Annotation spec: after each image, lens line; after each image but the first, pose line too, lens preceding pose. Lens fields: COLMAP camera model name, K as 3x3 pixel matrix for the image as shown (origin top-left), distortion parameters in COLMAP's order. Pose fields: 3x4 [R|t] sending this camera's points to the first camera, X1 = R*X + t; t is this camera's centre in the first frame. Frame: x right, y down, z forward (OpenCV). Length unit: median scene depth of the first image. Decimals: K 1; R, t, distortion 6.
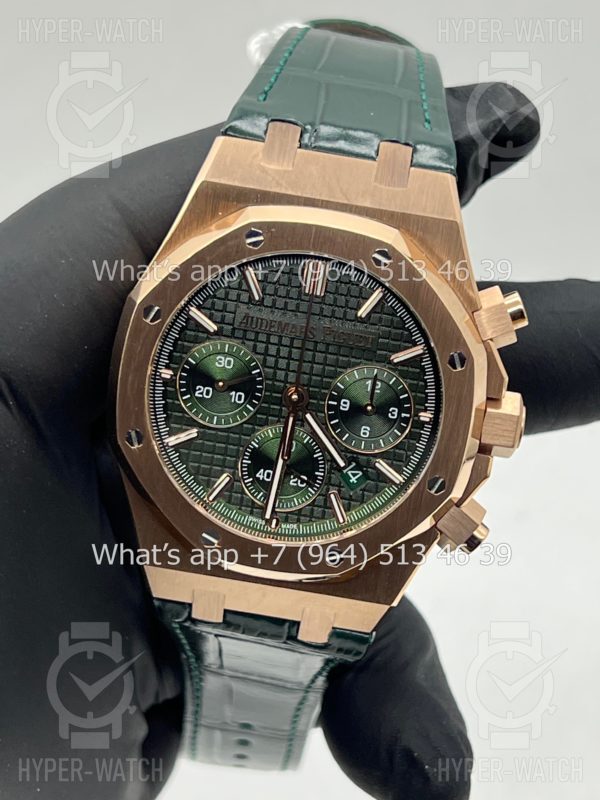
lens RADIAL K [[1883.6, 0, 294.2], [0, 1883.6, 405.9], [0, 0, 1]] dist [0.207343, 0.000000]
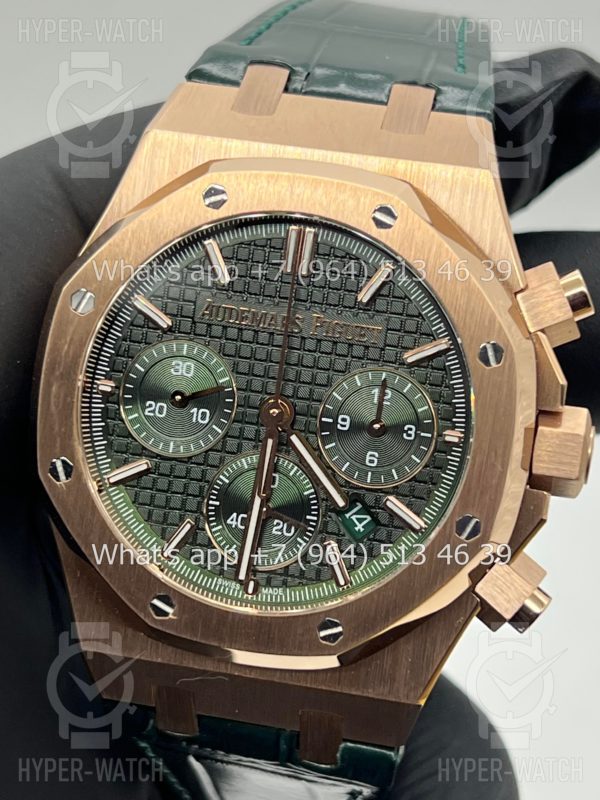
lens RADIAL K [[1883.6, 0, 302.7], [0, 1883.6, 395.8], [0, 0, 1]] dist [0.207343, 0.000000]
pose [[0.993693, -0.019488, -0.110425, 0.092458], [0.004059, 0.990388, -0.138258, 0.090856], [0.112058, 0.136938, 0.984221, 0.269940]]
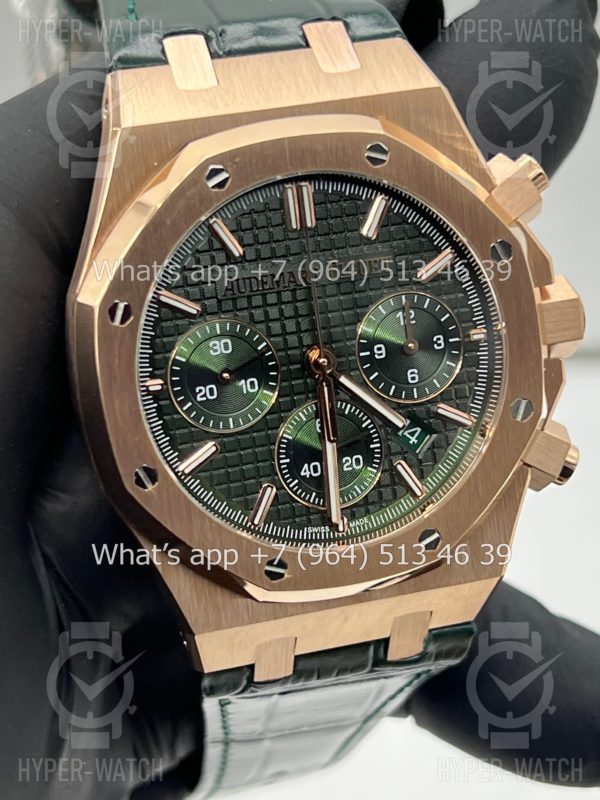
lens RADIAL K [[1883.6, 0, 297.4], [0, 1883.6, 406.2], [0, 0, 1]] dist [0.207343, 0.000000]
pose [[0.918845, -0.316121, 0.236203, -0.196966], [0.321052, 0.946884, 0.018346, -0.004346], [-0.229456, 0.058977, 0.971530, 0.245497]]
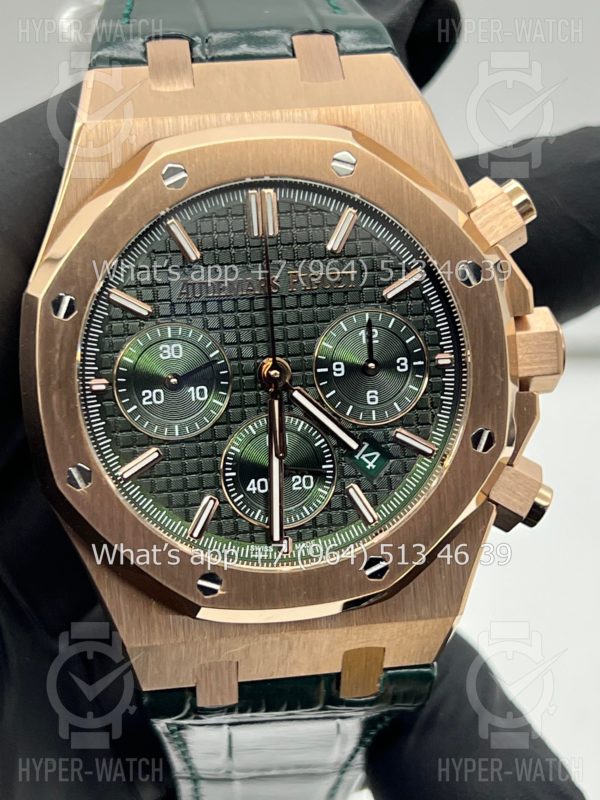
lens RADIAL K [[1883.6, 0, 300.0], [0, 1883.6, 396.1], [0, 0, 1]] dist [0.207343, 0.000000]
pose [[0.961224, -0.235778, 0.143029, -0.098833], [0.248213, 0.965705, -0.076181, 0.063769], [-0.120162, 0.108729, 0.986782, 0.254213]]
